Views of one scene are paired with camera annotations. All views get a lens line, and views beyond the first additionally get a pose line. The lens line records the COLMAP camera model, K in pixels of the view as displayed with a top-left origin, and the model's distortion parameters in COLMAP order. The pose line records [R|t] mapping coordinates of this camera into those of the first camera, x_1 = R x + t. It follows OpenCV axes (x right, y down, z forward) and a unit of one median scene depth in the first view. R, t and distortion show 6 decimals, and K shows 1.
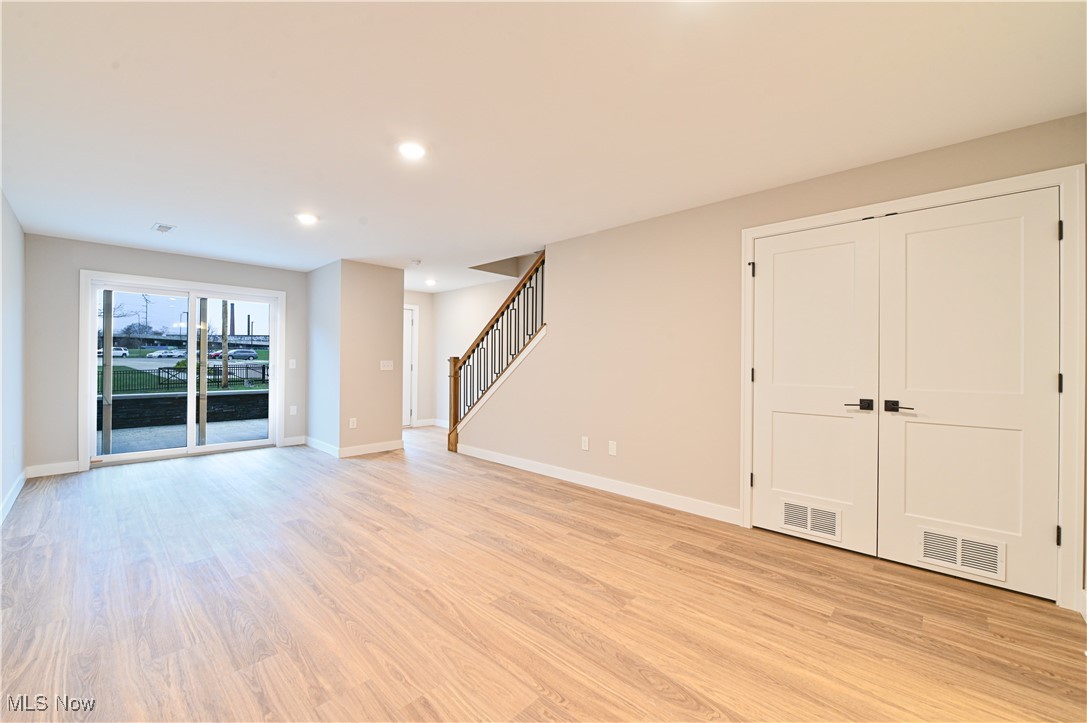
lens RADIAL K [[437.7, 0, 546.1], [0, 437.7, 351.7], [0, 0, 1]] dist [-0.001134, -0.001995]
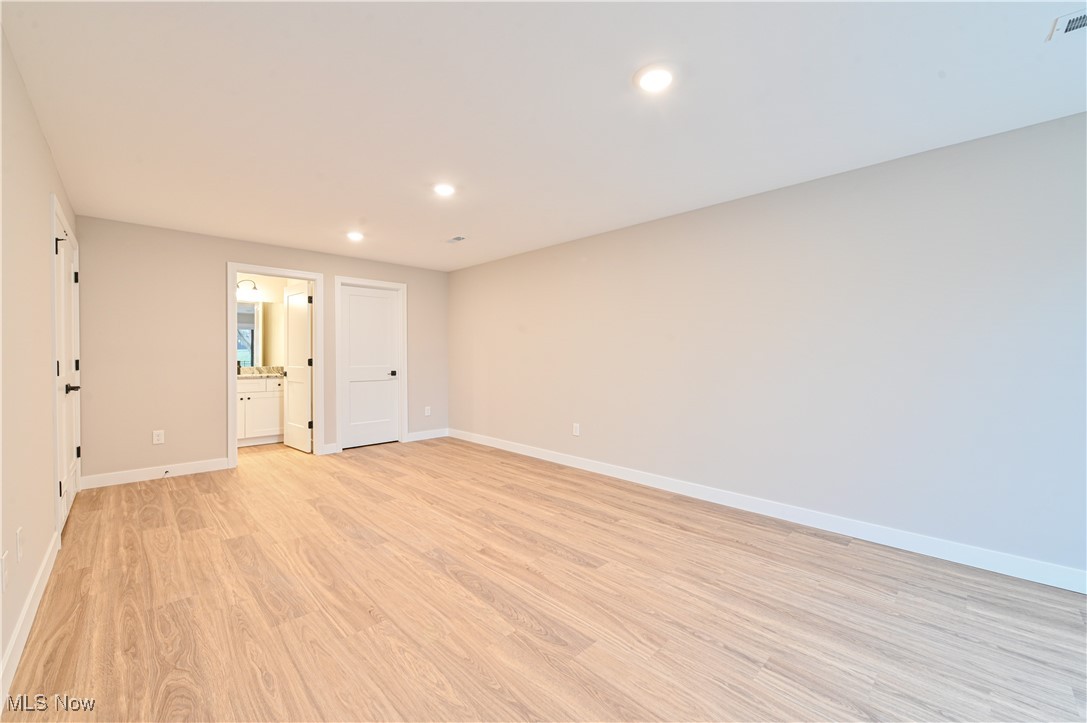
lens RADIAL K [[437.7, 0, 540.9], [0, 437.7, 356.6], [0, 0, 1]] dist [-0.001134, -0.001995]
pose [[-0.998666, -0.007327, 0.051107, -0.566499], [-0.008232, 0.999813, -0.017523, 0.039484], [-0.050969, -0.017921, -0.998539, 1.962789]]
